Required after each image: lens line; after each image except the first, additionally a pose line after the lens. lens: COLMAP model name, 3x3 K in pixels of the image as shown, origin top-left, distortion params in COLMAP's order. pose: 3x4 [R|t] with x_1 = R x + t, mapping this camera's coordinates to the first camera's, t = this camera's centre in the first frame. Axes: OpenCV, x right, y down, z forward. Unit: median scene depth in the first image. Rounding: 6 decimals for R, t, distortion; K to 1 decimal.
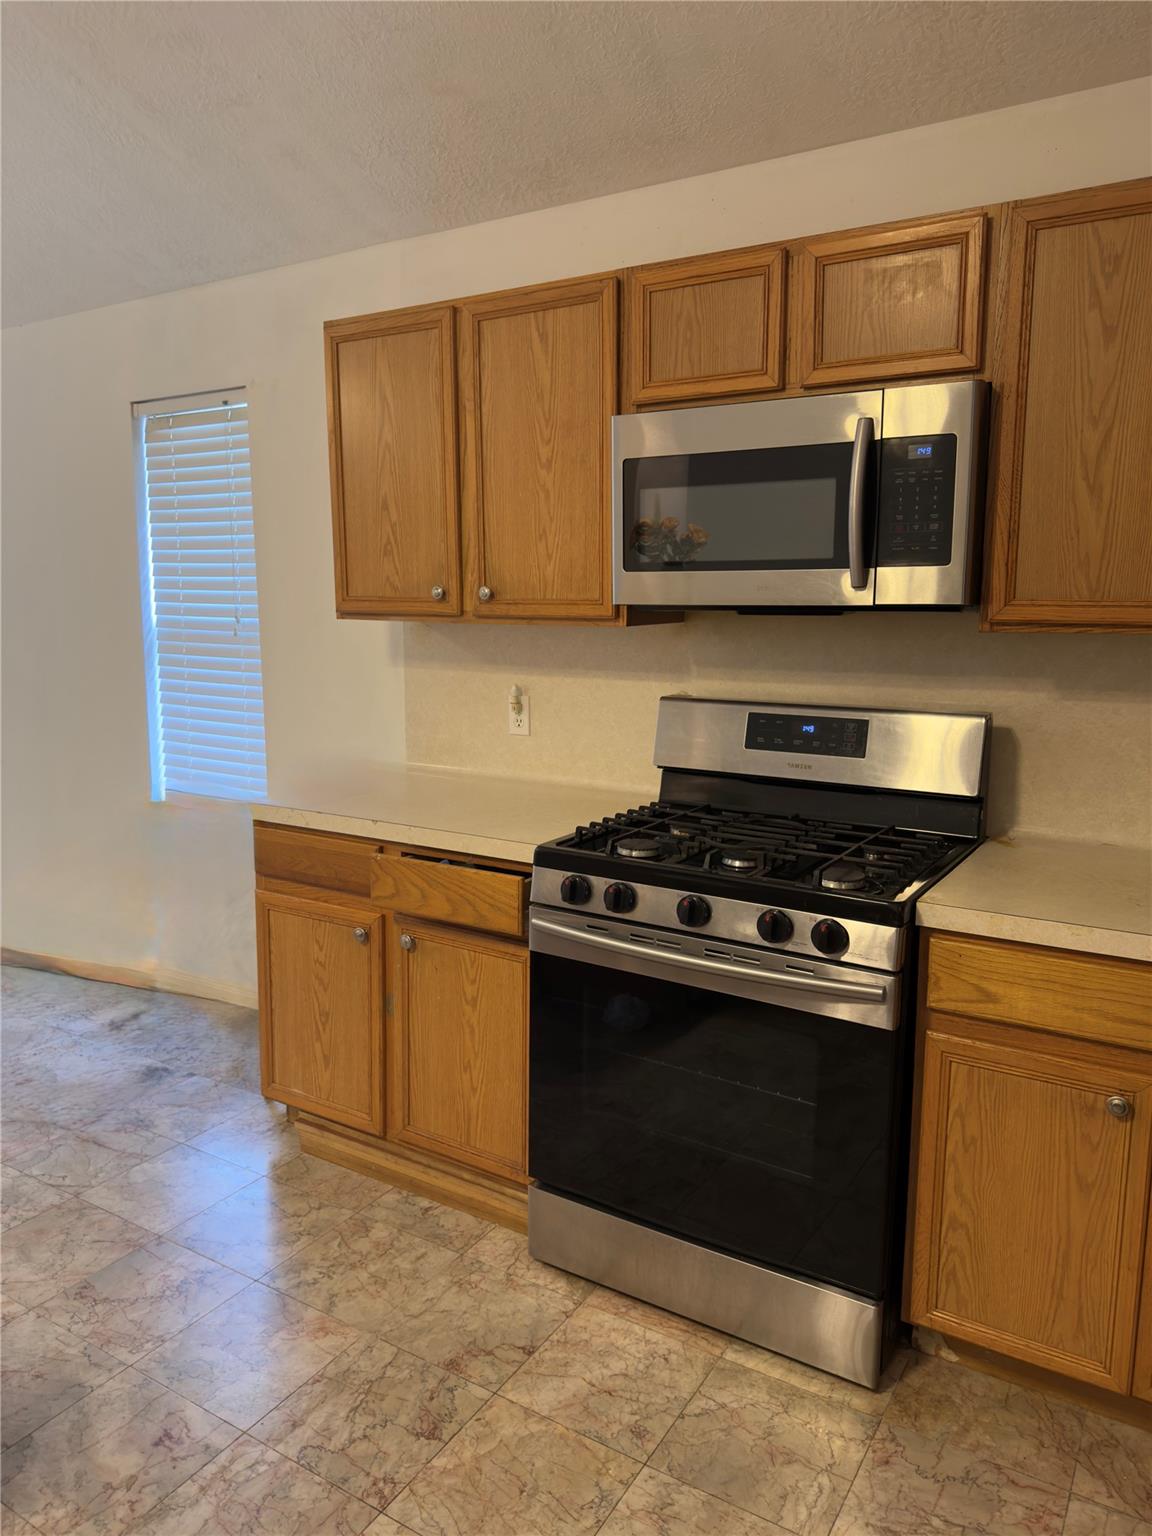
lens RADIAL K [[1112.5, 0, 576.0], [0, 1112.5, 768.0], [0, 0, 1]] dist [0.006253, 0.001776]
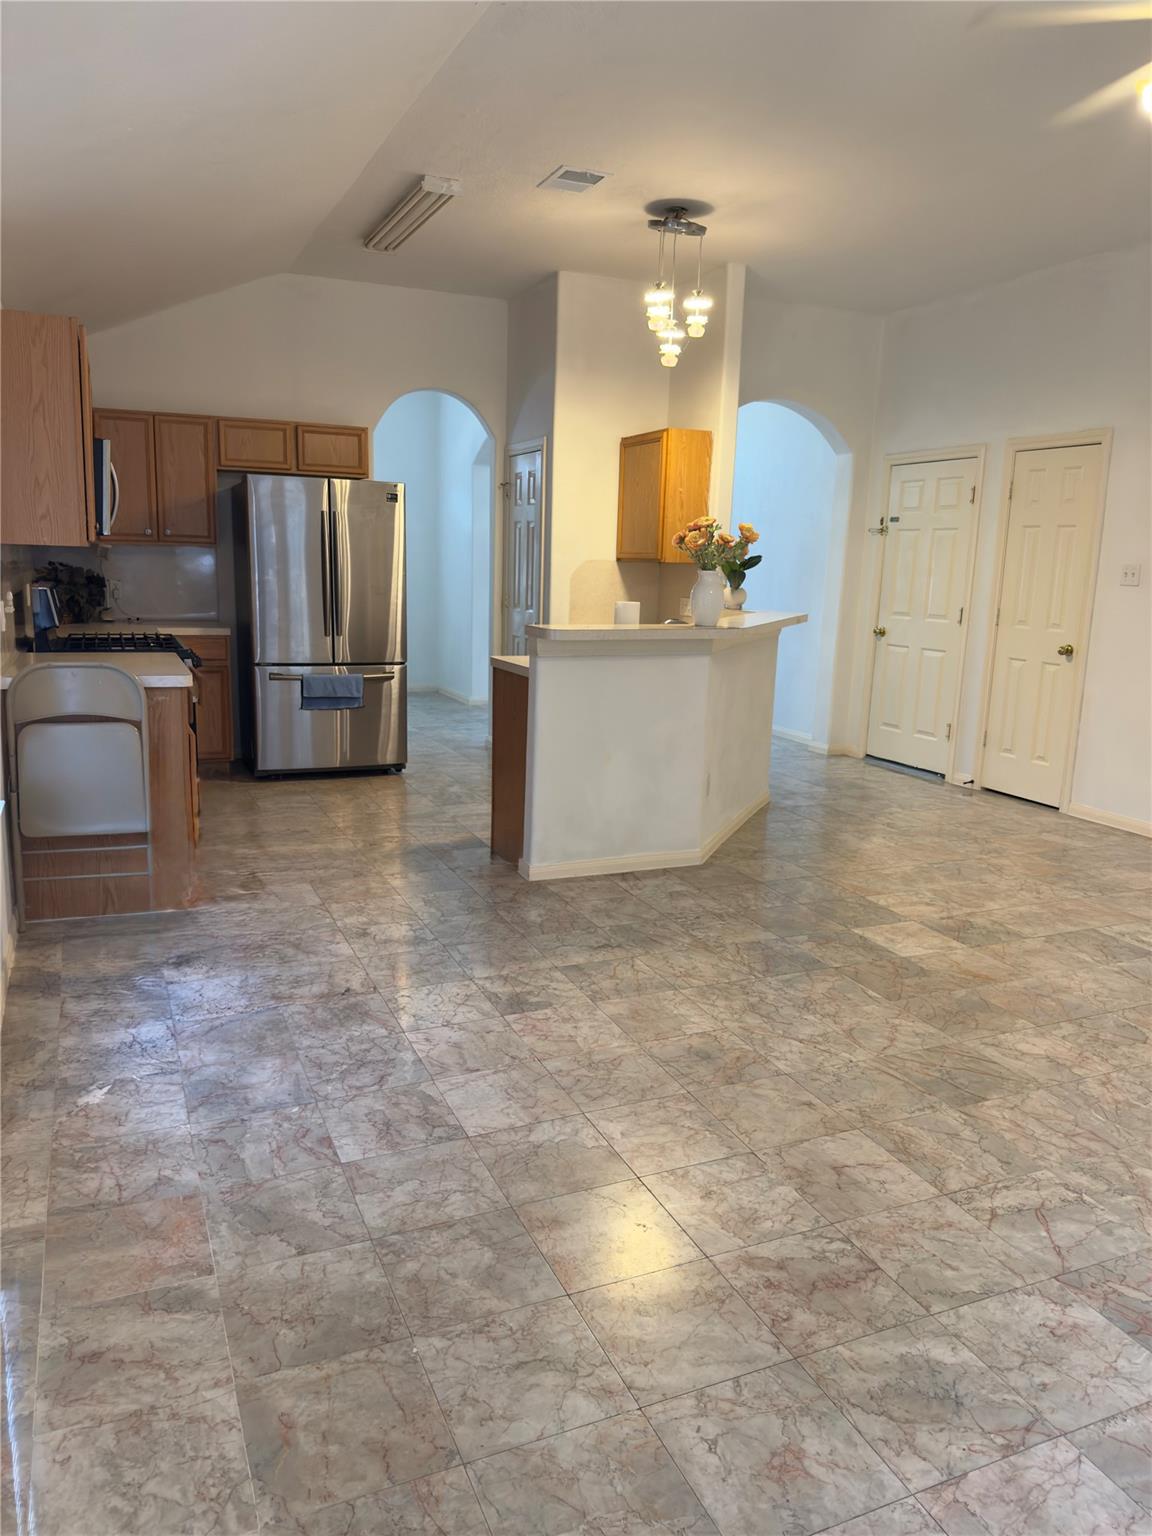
lens RADIAL K [[1097.5, 0, 569.9], [0, 1097.5, 798.8], [0, 0, 1]] dist [0.131887, -0.133955]
pose [[-0.823637, -0.141117, 0.549279, -2.311433], [0.063038, 0.939764, 0.335961, -0.419134], [-0.563602, 0.311336, -0.765129, 2.833112]]
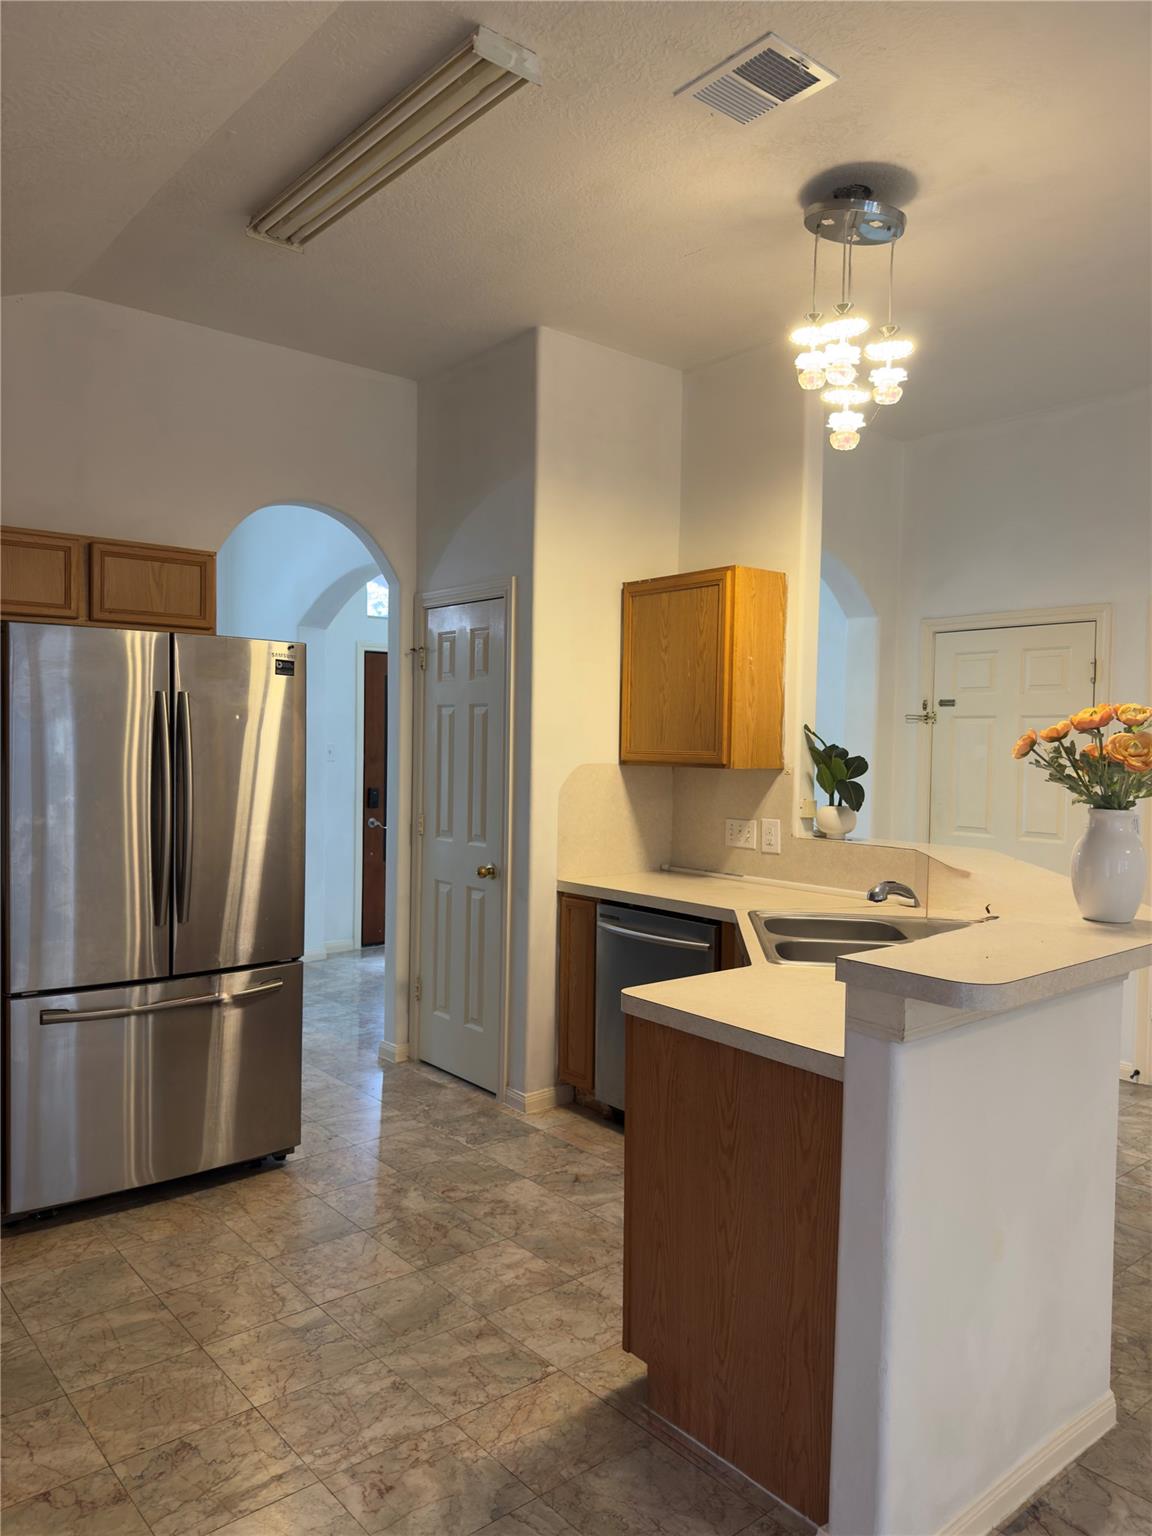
lens RADIAL K [[1097.5, 0, 569.9], [0, 1097.5, 798.8], [0, 0, 1]] dist [0.131887, -0.133955]
pose [[-0.948498, -0.030481, 0.315314, -0.896404], [0.035418, 0.978915, 0.201172, -0.320649], [-0.314797, 0.201979, -0.927420, 1.879426]]
